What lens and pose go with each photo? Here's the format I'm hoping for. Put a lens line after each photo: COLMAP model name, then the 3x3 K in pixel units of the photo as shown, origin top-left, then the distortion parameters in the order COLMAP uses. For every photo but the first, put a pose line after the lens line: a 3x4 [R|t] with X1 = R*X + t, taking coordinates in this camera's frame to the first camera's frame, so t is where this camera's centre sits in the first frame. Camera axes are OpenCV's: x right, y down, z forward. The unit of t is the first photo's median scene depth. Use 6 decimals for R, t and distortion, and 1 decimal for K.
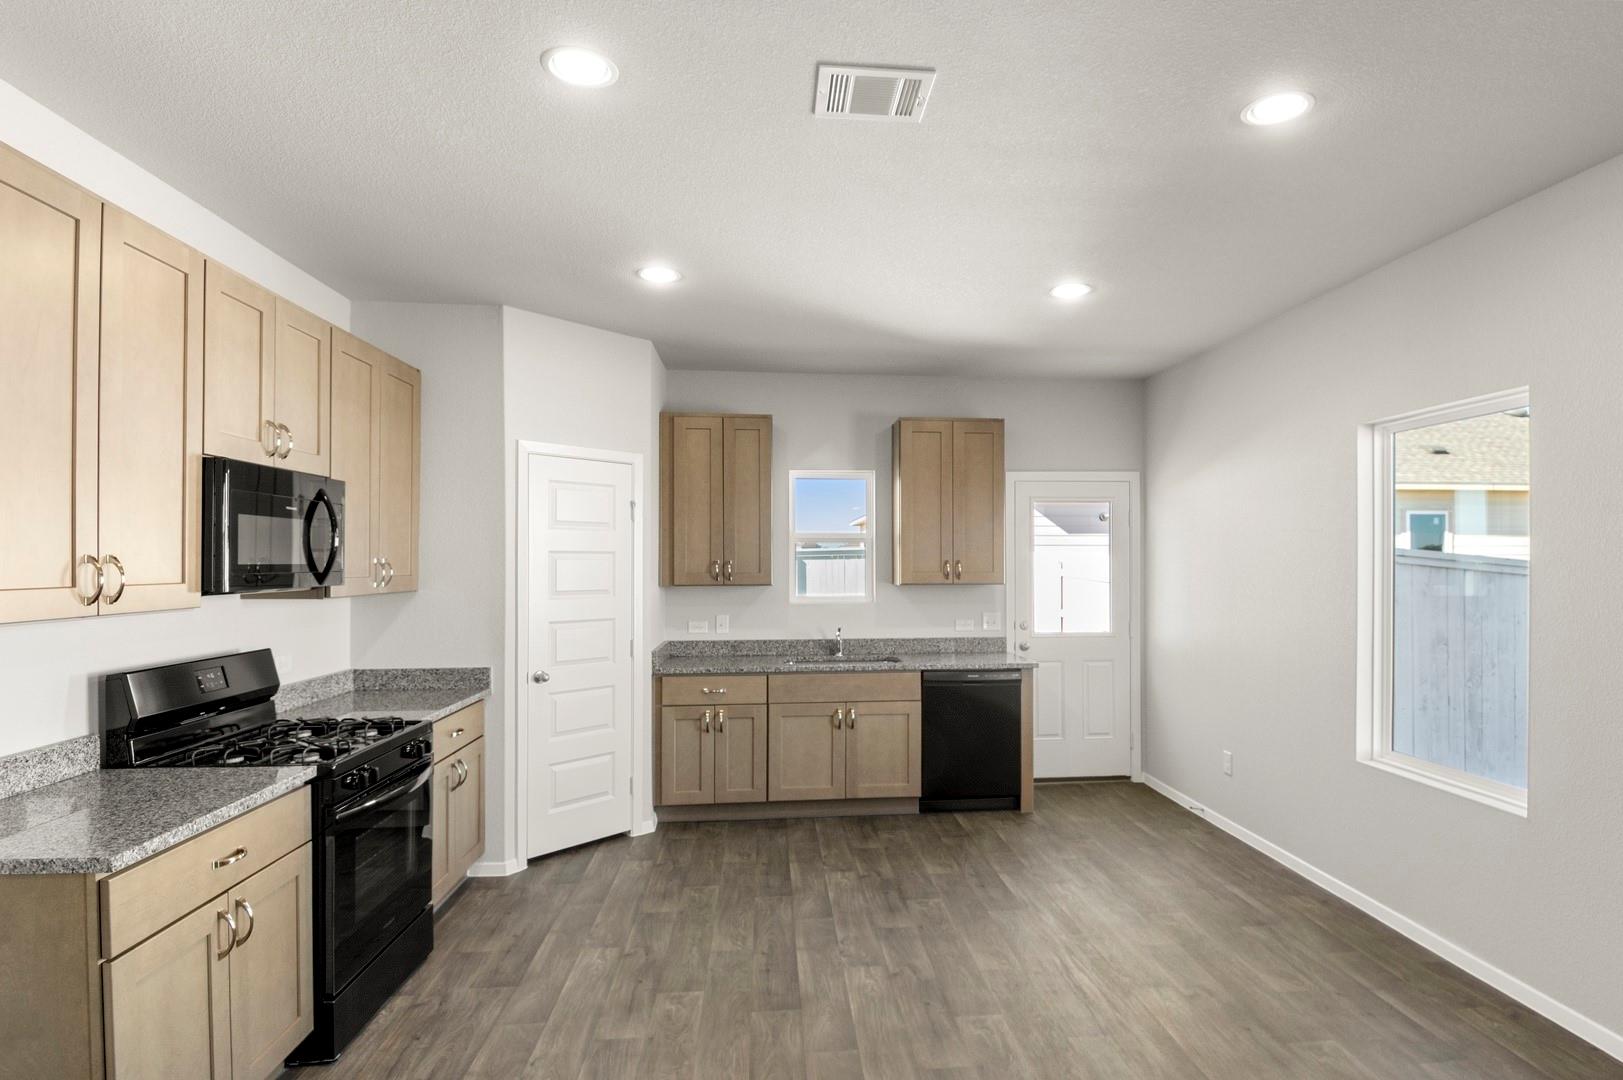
lens RADIAL K [[858.0, 0, 861.3], [0, 858.0, 556.9], [0, 0, 1]] dist [0.015624, -0.031991]
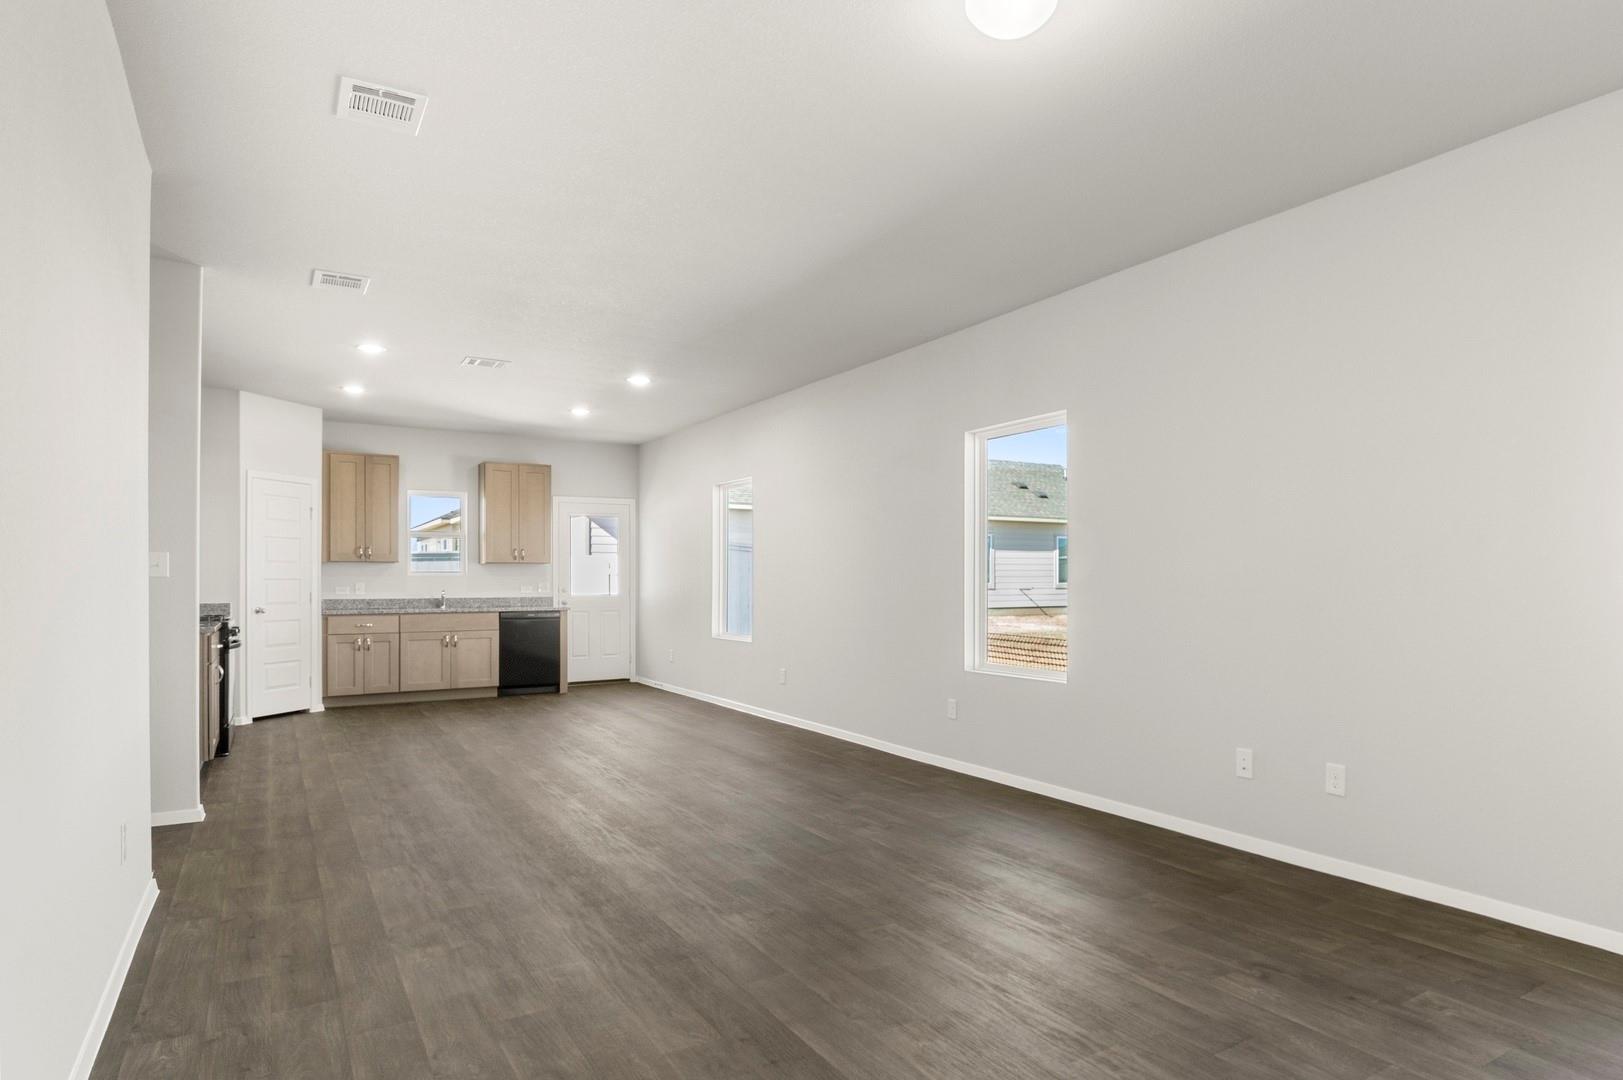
lens RADIAL K [[932.6, 0, 826.3], [0, 932.6, 574.1], [0, 0, 1]] dist [0.035249, -0.005549]
pose [[0.908244, 0.003875, 0.418423, -0.121774], [-0.002798, 0.999991, -0.003187, 0.062749], [-0.418431, 0.001724, 0.908247, -0.983826]]
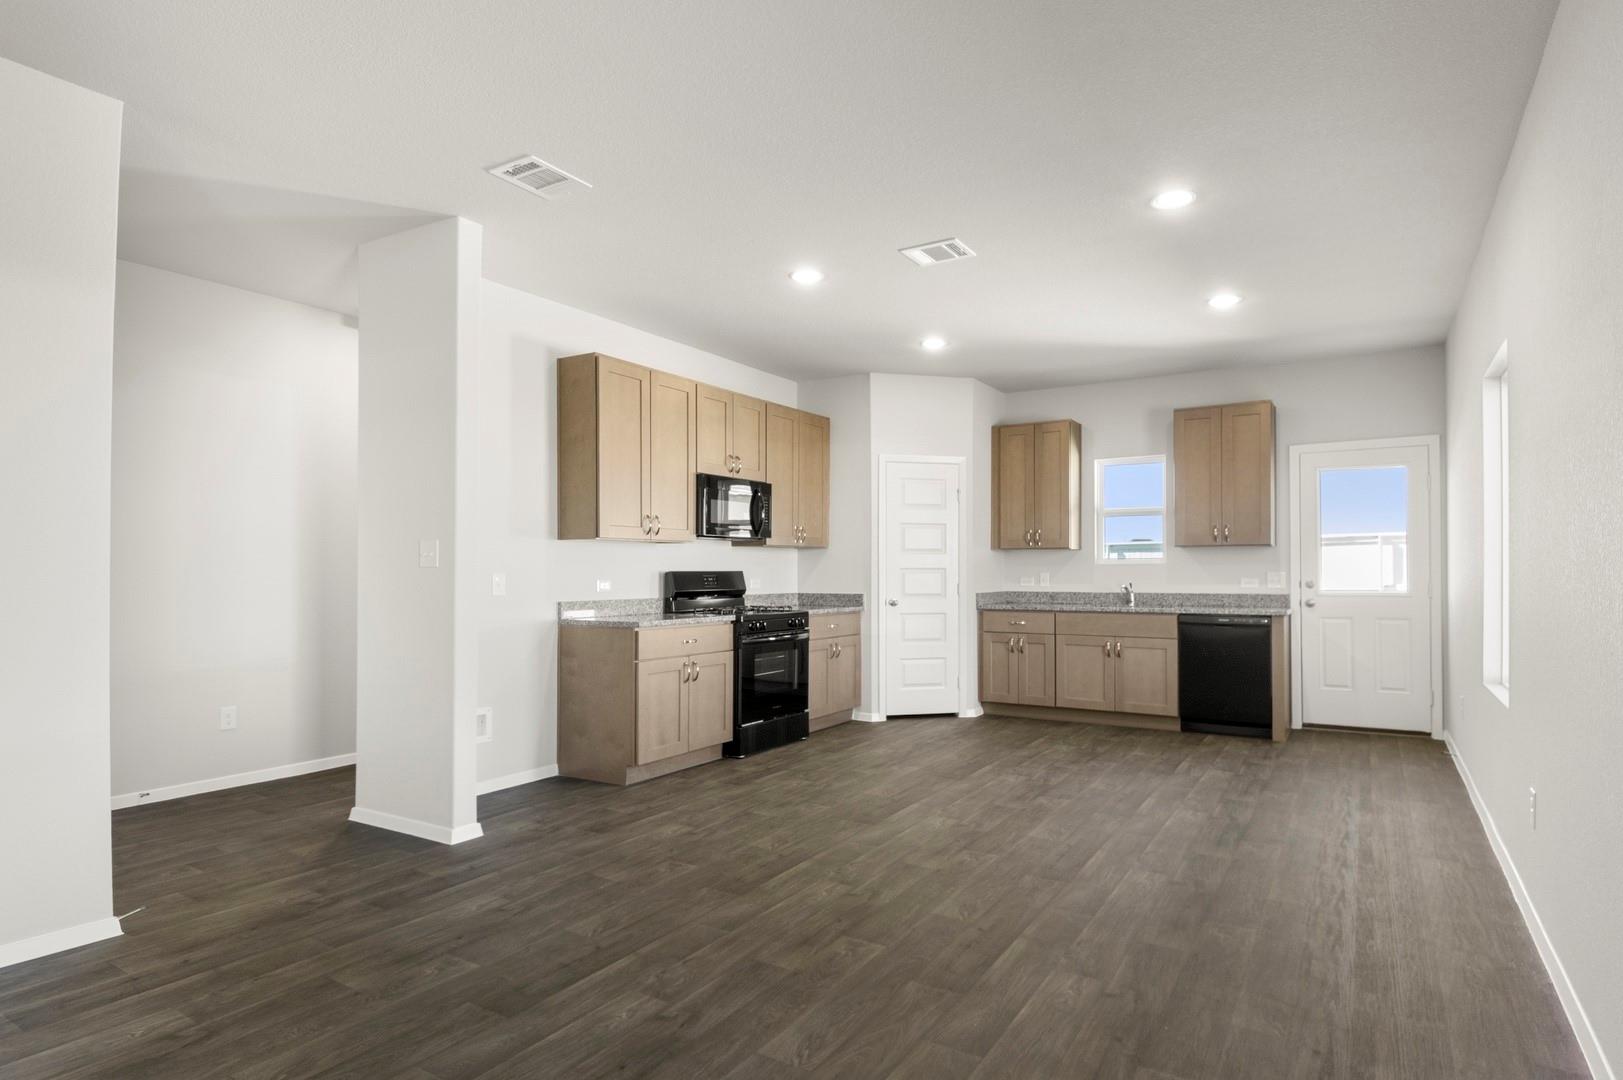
lens RADIAL K [[858.0, 0, 855.8], [0, 858.0, 560.8], [0, 0, 1]] dist [0.015624, -0.031991]
pose [[0.800084, -0.007505, -0.599842, 0.453084], [0.005215, 0.999971, -0.005556, 0.062142], [0.599866, 0.001317, 0.800099, -0.269253]]
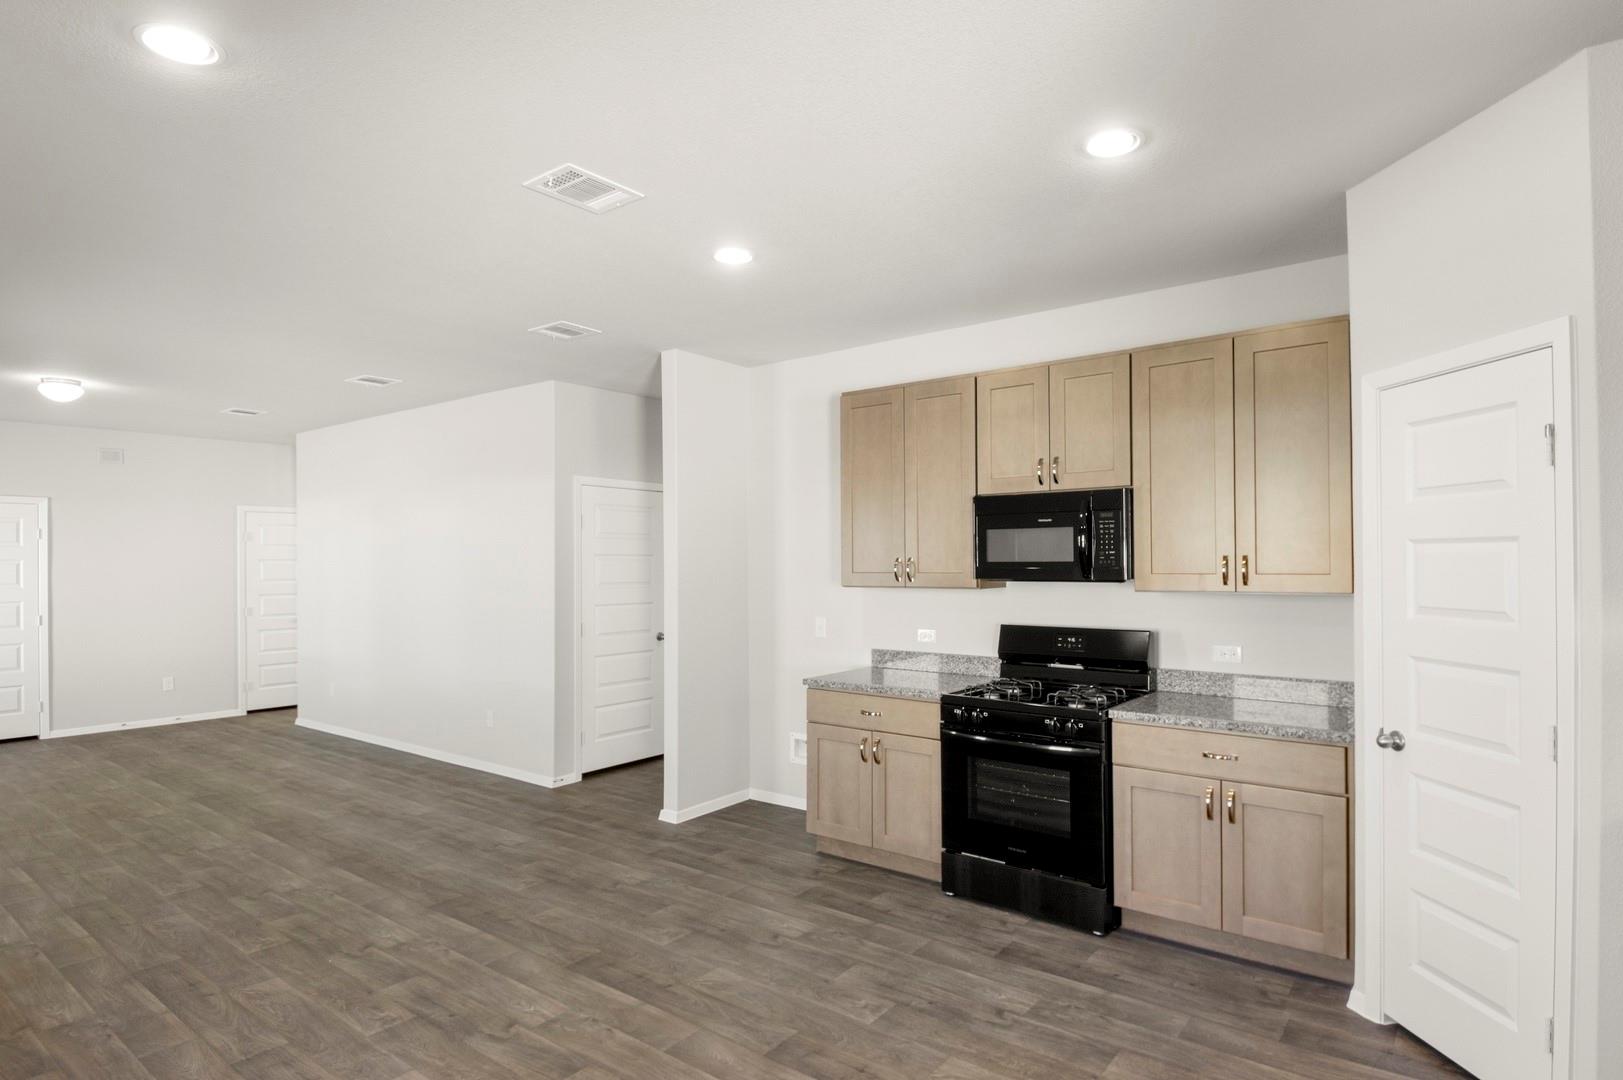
lens RADIAL K [[858.0, 0, 862.1], [0, 858.0, 550.3], [0, 0, 1]] dist [0.015624, -0.031991]
pose [[-0.675873, 0.000084, -0.737018, 0.307798], [0.015883, 0.999769, -0.014450, 0.002976], [0.736847, -0.021473, -0.675718, 0.995615]]
